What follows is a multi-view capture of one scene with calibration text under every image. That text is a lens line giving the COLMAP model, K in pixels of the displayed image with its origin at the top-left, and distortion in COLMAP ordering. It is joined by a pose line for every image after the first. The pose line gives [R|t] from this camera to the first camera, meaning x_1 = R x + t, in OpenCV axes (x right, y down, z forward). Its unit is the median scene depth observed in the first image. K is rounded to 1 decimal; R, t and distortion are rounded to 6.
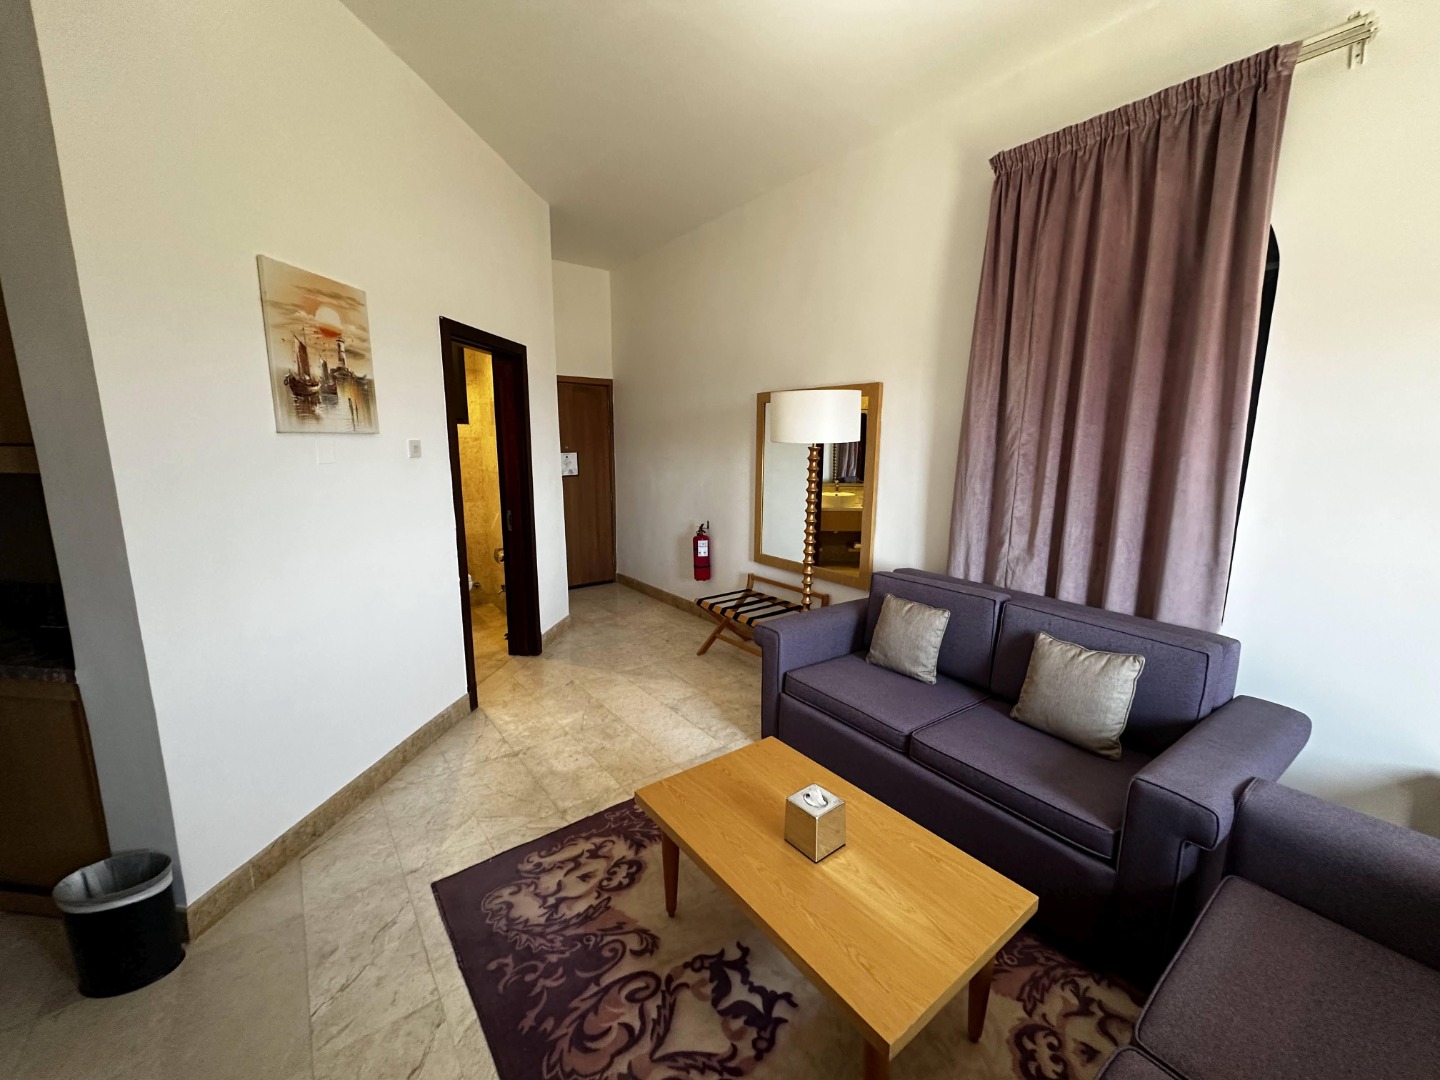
lens RADIAL K [[572.3, 0, 720.0], [0, 572.3, 540.0], [0, 0, 1]] dist [0.000029, 0.000269]
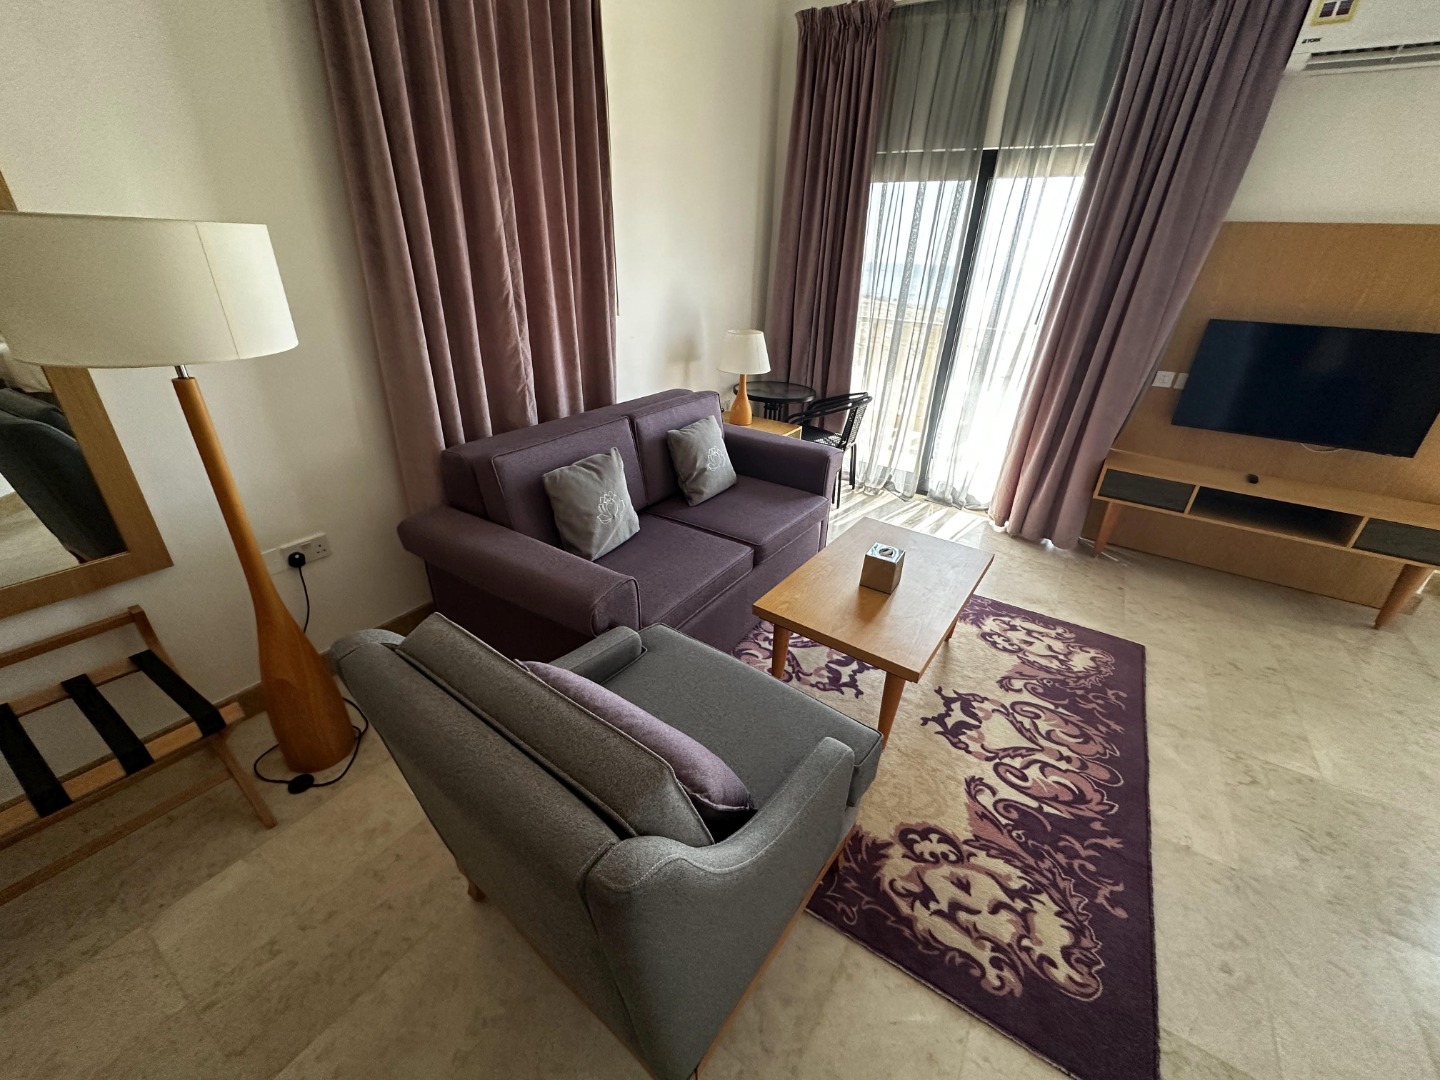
lens RADIAL K [[566.0, 0, 706.8], [0, 566.0, 544.5], [0, 0, 1]] dist [-0.017626, -0.000224]
pose [[-0.314793, -0.445738, 0.837987, -0.612575], [0.130847, 0.854063, 0.503443, -0.245569], [-0.940098, 0.268129, -0.210530, 1.506853]]
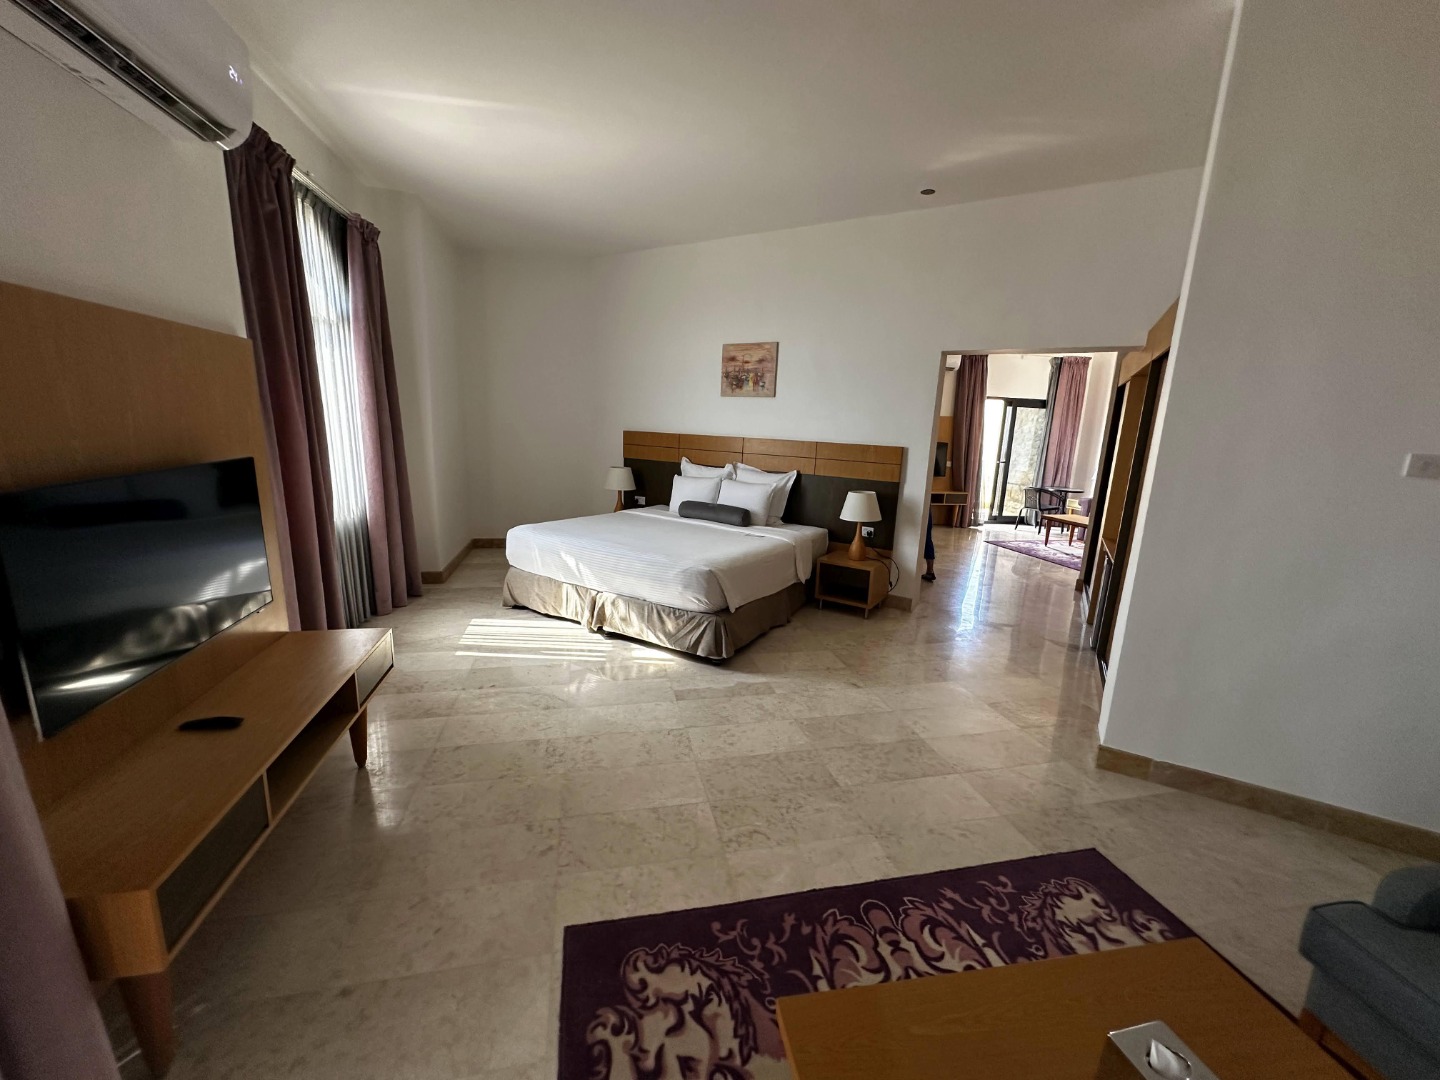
lens RADIAL K [[575.3, 0, 719.2], [0, 575.3, 541.7], [0, 0, 1]] dist [-0.002680, 0.000521]
pose [[-0.420008, 0.164582, -0.892472, 0.727138], [-0.198855, 0.942829, 0.267452, -0.101468], [0.885466, 0.289805, -0.363268, 0.654714]]
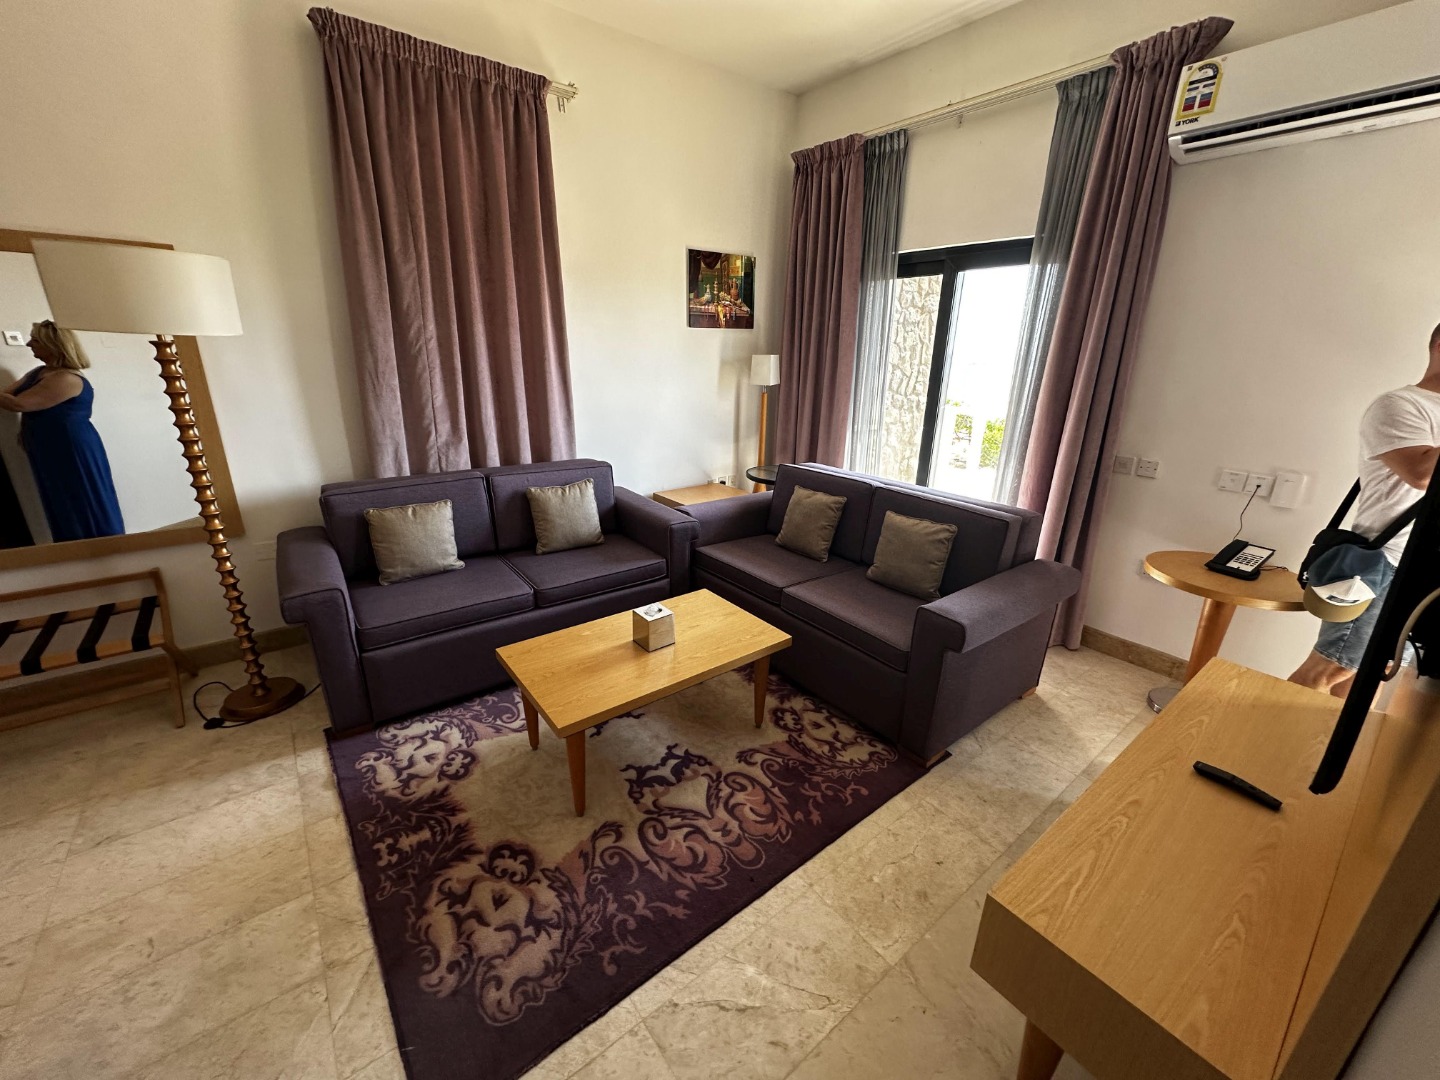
lens RADIAL K [[575.3, 0, 719.2], [0, 575.3, 541.7], [0, 0, 1]] dist [-0.002680, 0.000521]
pose [[-0.015105, -0.325653, 0.945369, -0.931616], [0.152131, 0.933721, 0.324071, -0.108240], [-0.988245, 0.148715, 0.035438, 0.656587]]
